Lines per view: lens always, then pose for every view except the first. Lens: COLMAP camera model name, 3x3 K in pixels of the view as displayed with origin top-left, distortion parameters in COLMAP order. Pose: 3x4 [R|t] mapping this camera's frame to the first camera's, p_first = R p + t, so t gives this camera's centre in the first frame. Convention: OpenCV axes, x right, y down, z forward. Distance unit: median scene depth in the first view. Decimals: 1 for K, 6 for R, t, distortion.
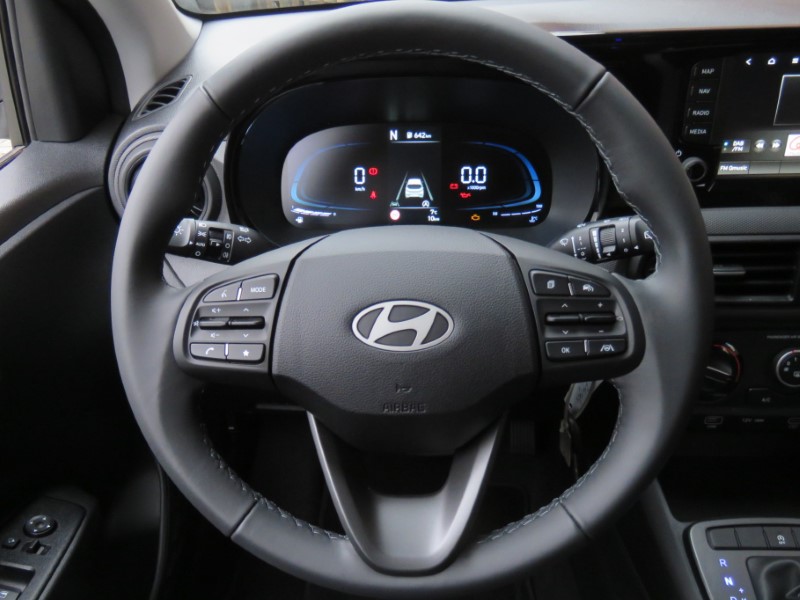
lens RADIAL K [[673.6, 0, 406.2], [0, 673.6, 320.7], [0, 0, 1]] dist [-0.007578, -0.010978]
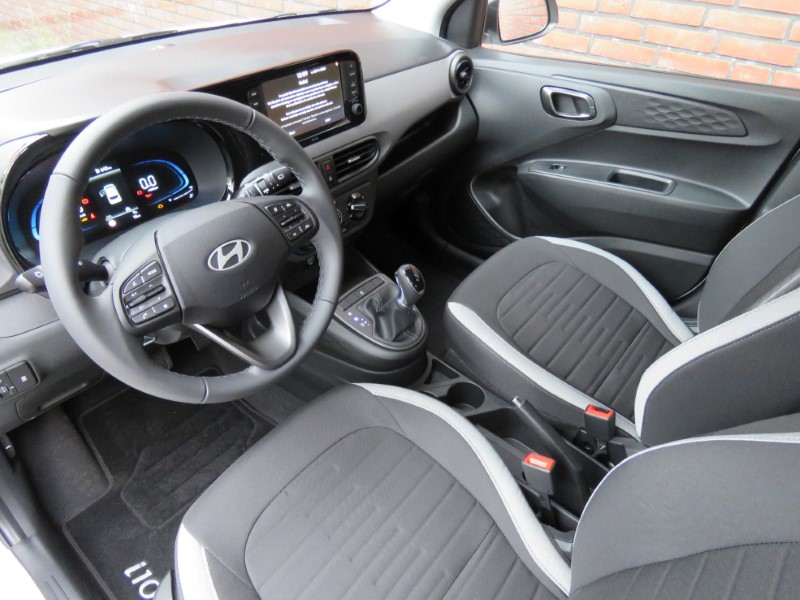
lens RADIAL K [[512.3, 0, 399.7], [0, 512.3, 300.6], [0, 0, 1]] dist [0.002019, 0.001398]
pose [[0.569088, -0.472418, 0.673023, -0.621845], [0.410198, 0.872474, 0.265569, -0.055705], [-0.712655, 0.124941, 0.690299, -0.298832]]
